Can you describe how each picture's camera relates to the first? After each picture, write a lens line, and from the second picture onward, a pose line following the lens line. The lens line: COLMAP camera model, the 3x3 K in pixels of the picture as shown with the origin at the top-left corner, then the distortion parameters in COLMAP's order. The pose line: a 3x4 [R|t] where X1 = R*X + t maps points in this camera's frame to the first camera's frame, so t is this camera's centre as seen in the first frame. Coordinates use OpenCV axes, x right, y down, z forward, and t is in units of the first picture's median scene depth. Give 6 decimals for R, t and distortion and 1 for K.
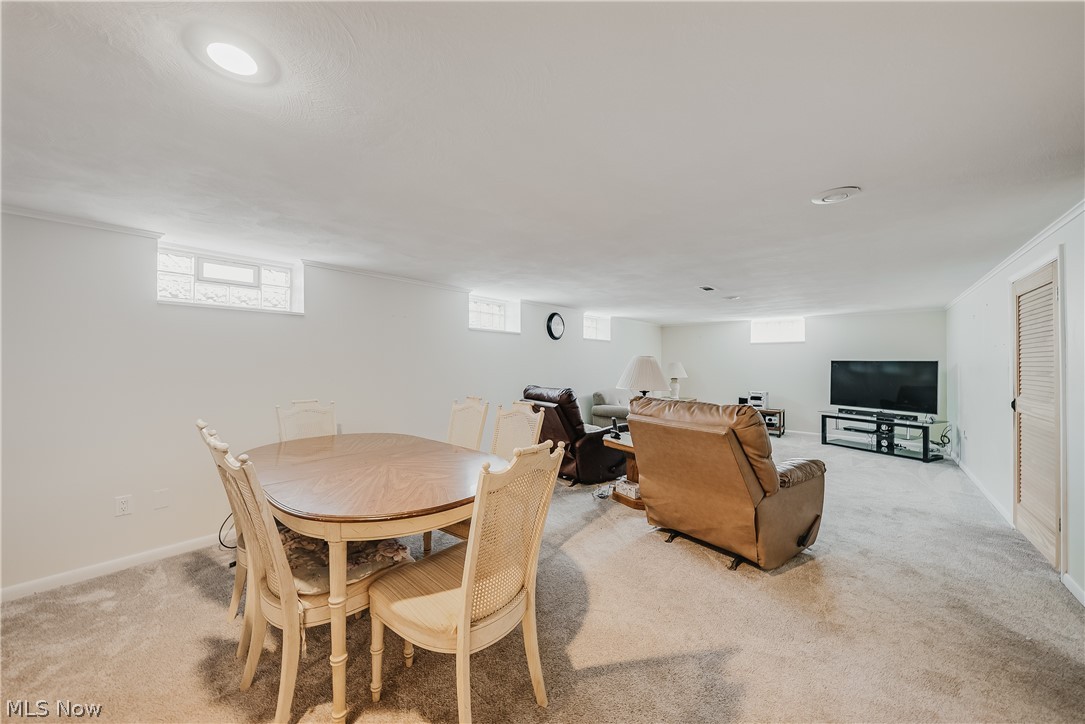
lens RADIAL K [[380.5, 0, 539.0], [0, 380.5, 363.2], [0, 0, 1]] dist [-0.000985, -0.000610]
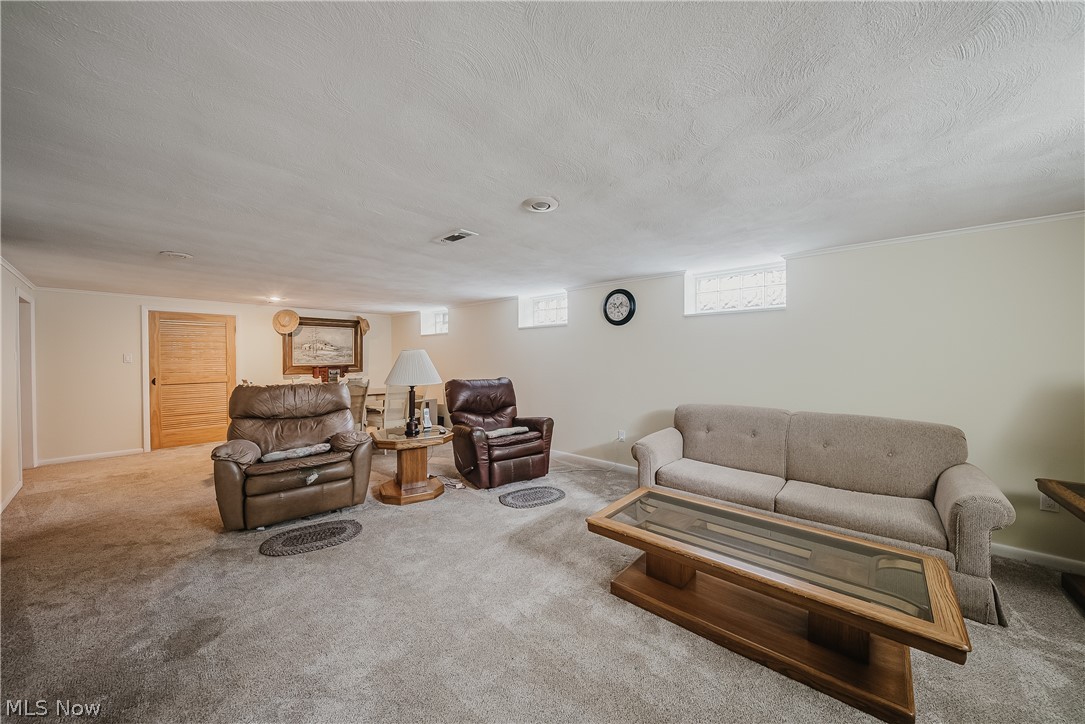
lens RADIAL K [[380.5, 0, 543.1], [0, 380.5, 362.7], [0, 0, 1]] dist [-0.000985, -0.000610]
pose [[-0.026542, 0.019912, -0.999449, 0.814996], [0.008813, 0.999767, 0.019684, -0.003583], [0.999609, -0.008286, -0.026711, 0.877189]]
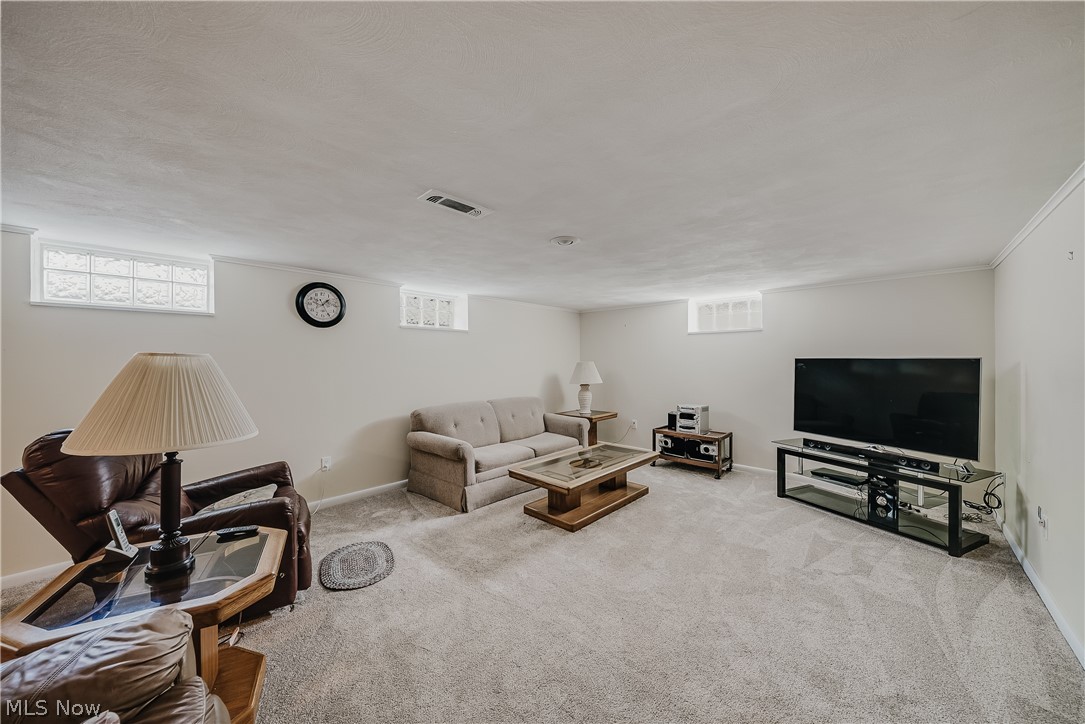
lens RADIAL K [[380.5, 0, 542.1], [0, 380.5, 364.1], [0, 0, 1]] dist [-0.000985, -0.000610]
pose [[0.999040, -0.005633, -0.043455, 0.427943], [0.005939, 0.999959, 0.006903, -0.004877], [0.043414, -0.007154, 0.999032, 0.410064]]
